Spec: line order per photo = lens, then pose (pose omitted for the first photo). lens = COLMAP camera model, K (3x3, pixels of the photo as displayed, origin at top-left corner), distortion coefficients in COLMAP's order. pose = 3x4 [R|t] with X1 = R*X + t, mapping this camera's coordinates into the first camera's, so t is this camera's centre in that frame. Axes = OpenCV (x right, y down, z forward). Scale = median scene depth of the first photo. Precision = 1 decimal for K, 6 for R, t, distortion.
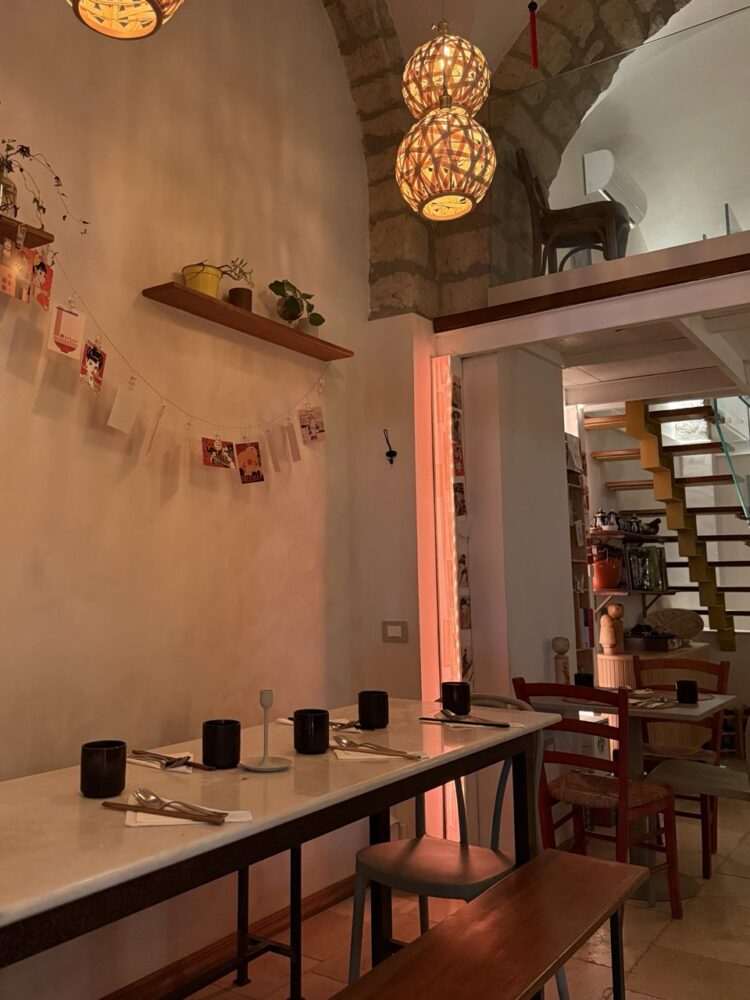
lens RADIAL K [[697.7, 0, 330.1], [0, 697.7, 494.5], [0, 0, 1]] dist [0.059866, -0.021117]
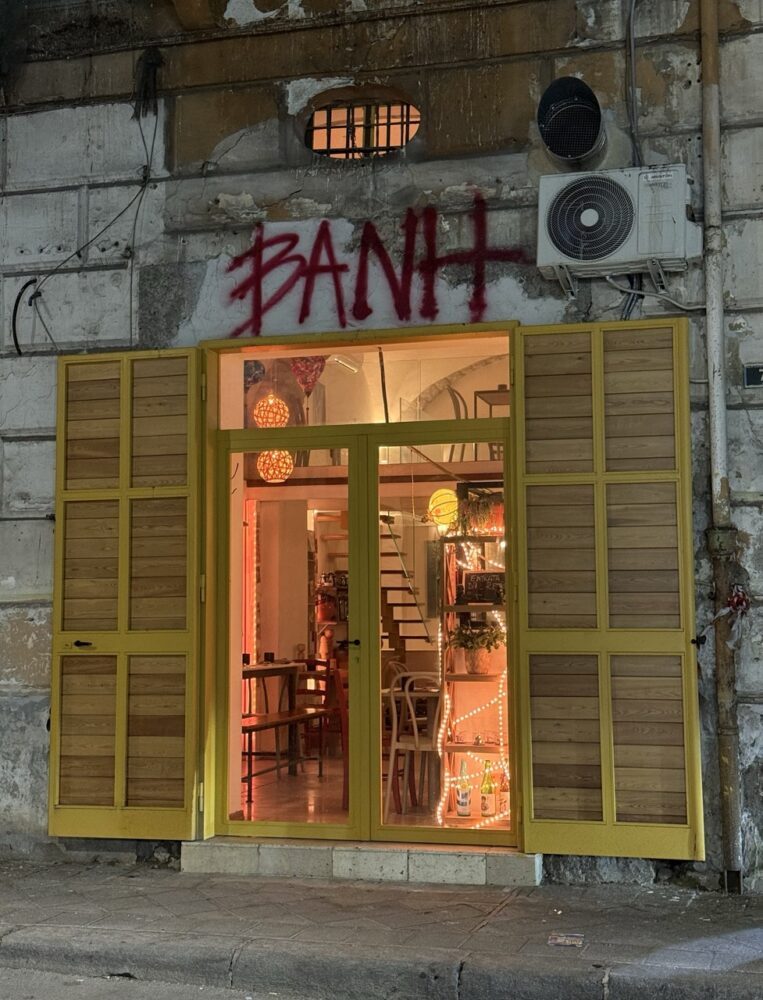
lens RADIAL K [[1501.9, 0, 382.2], [0, 1501.9, 499.4], [0, 0, 1]] dist [0.006398, 0.000000]
pose [[0.920231, 0.031873, 0.390077, -0.924526], [-0.048957, 0.998224, 0.033930, -0.293464], [-0.388303, -0.050321, 0.920157, -2.428840]]
